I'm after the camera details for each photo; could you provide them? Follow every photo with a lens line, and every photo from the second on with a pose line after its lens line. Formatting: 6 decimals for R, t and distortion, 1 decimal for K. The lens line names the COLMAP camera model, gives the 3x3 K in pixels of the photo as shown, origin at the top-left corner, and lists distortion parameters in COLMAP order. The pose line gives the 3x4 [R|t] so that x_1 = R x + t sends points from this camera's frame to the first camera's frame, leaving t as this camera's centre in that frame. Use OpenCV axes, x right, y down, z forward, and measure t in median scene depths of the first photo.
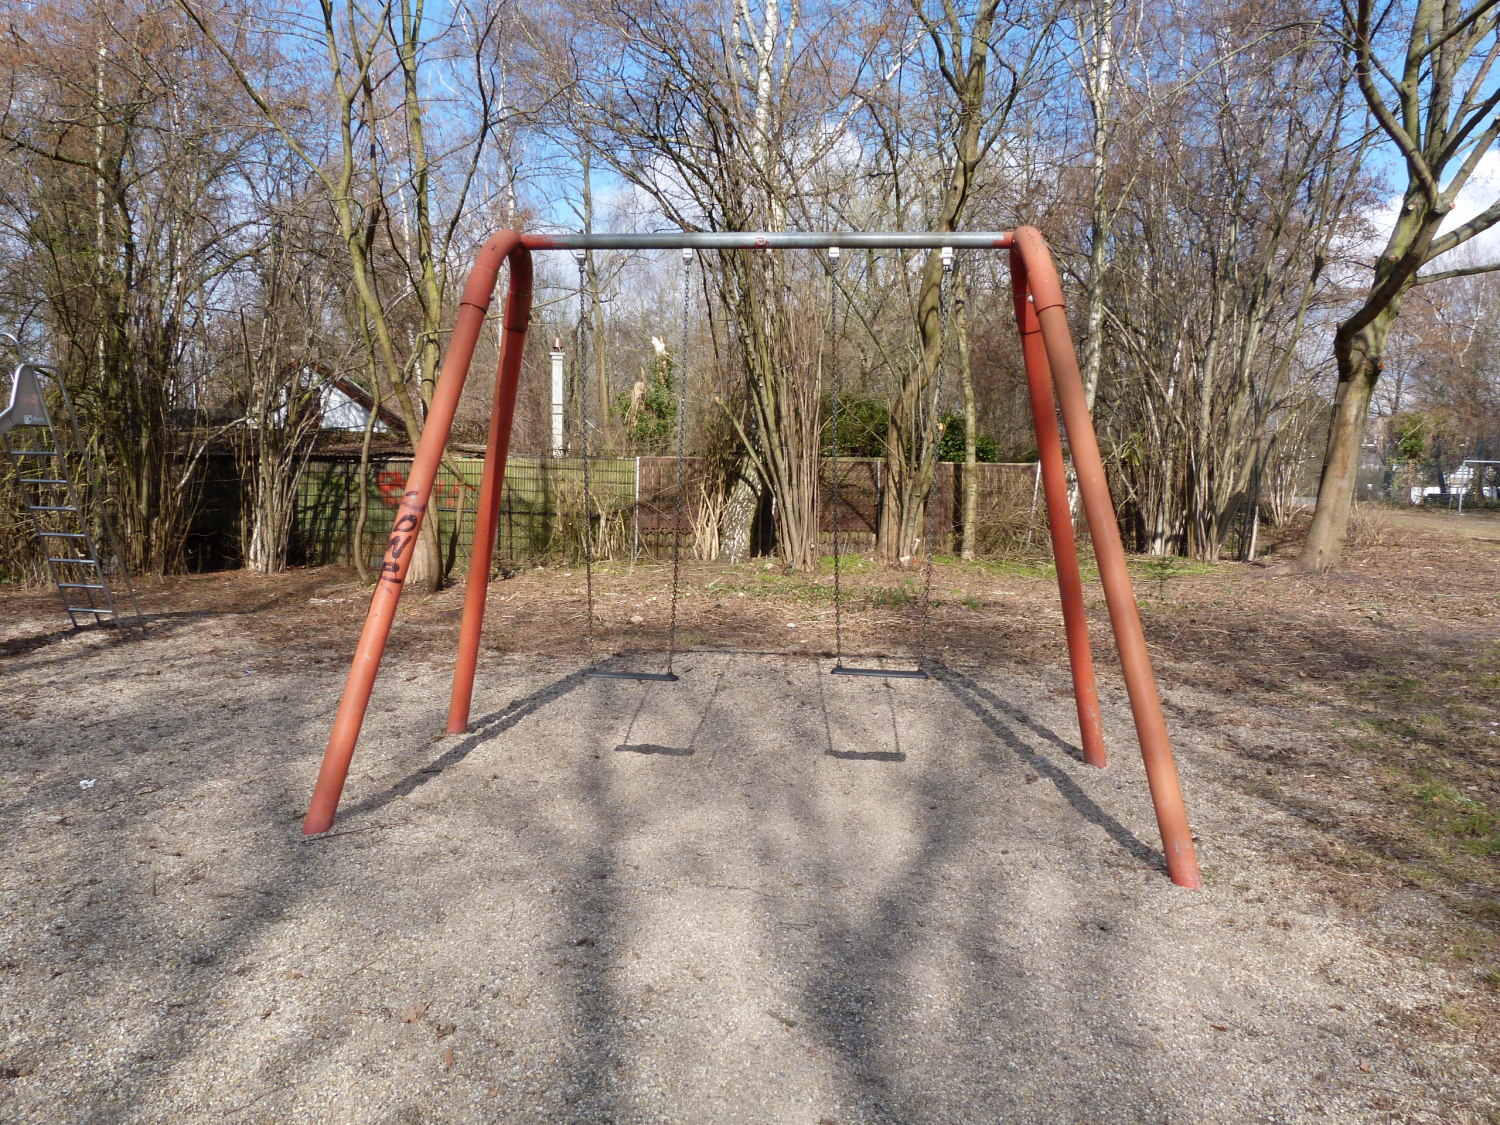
lens RADIAL K [[1153.5, 0, 750.0], [0, 1153.5, 562.5], [0, 0, 1]] dist [-0.007346, -0.007015]
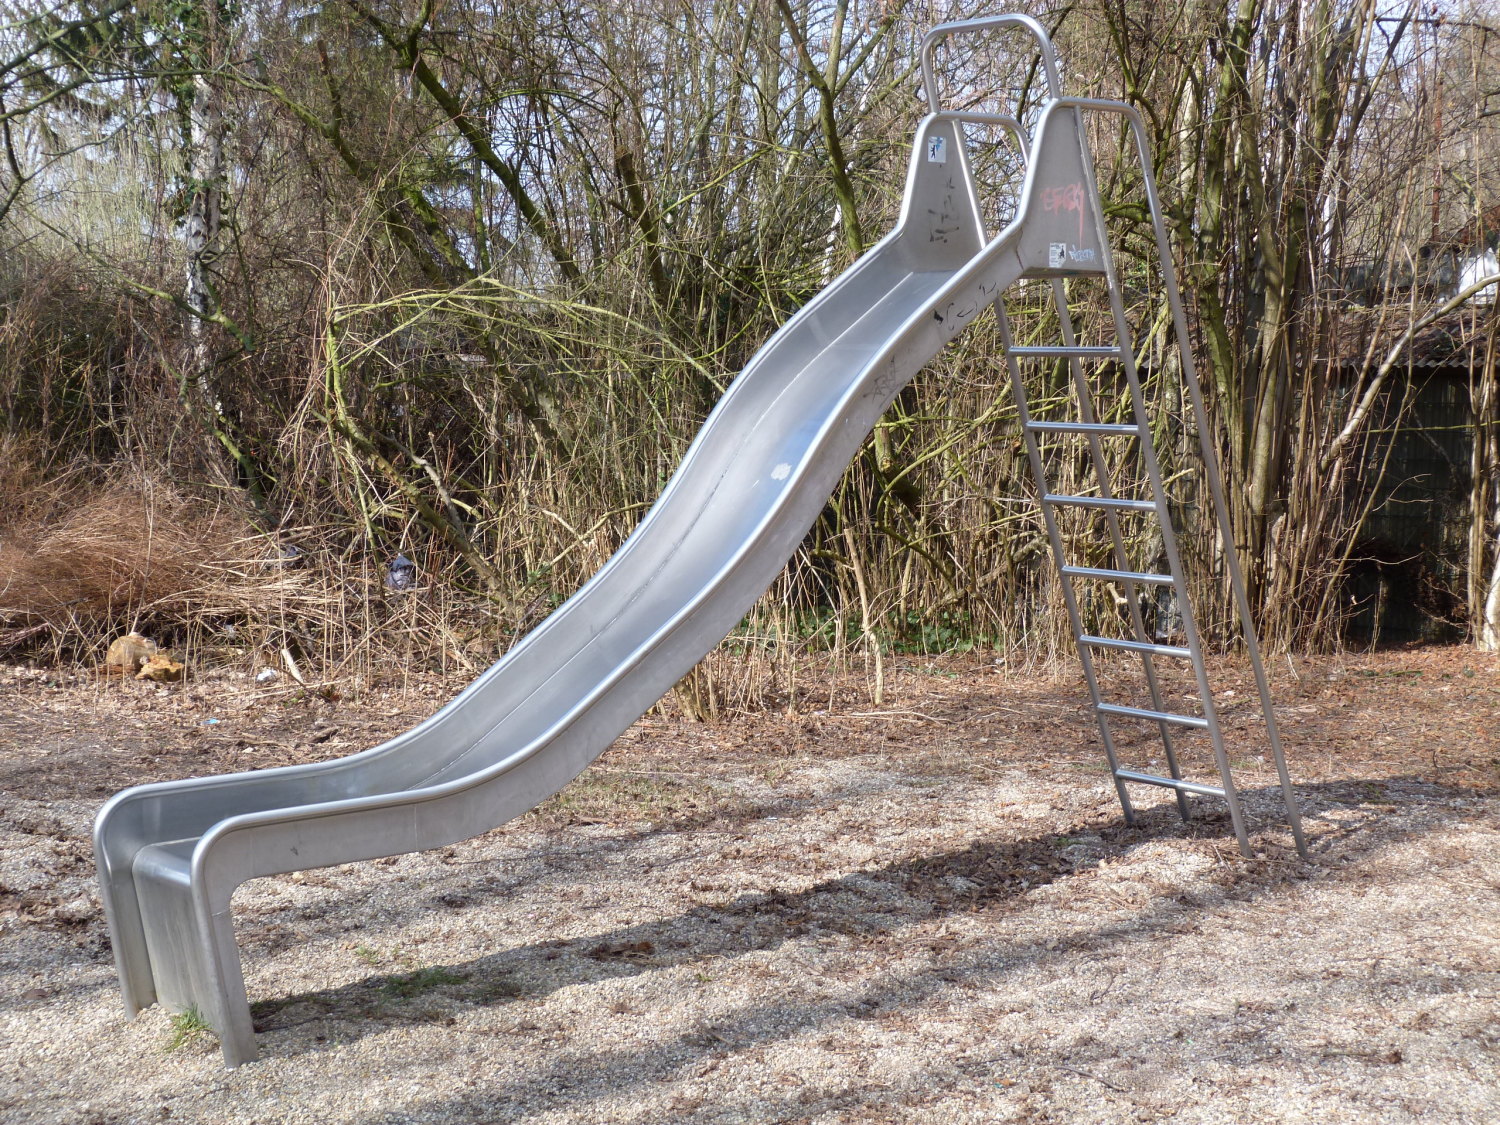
lens RADIAL K [[2225.1, 0, 750.0], [0, 2225.1, 562.5], [0, 0, 1]] dist [0.179289, 0.004156]
pose [[0.784293, 0.046481, -0.618647, -0.166241], [-0.053877, 0.998525, 0.006720, -0.017796], [0.618047, 0.028061, 0.785640, 0.246006]]
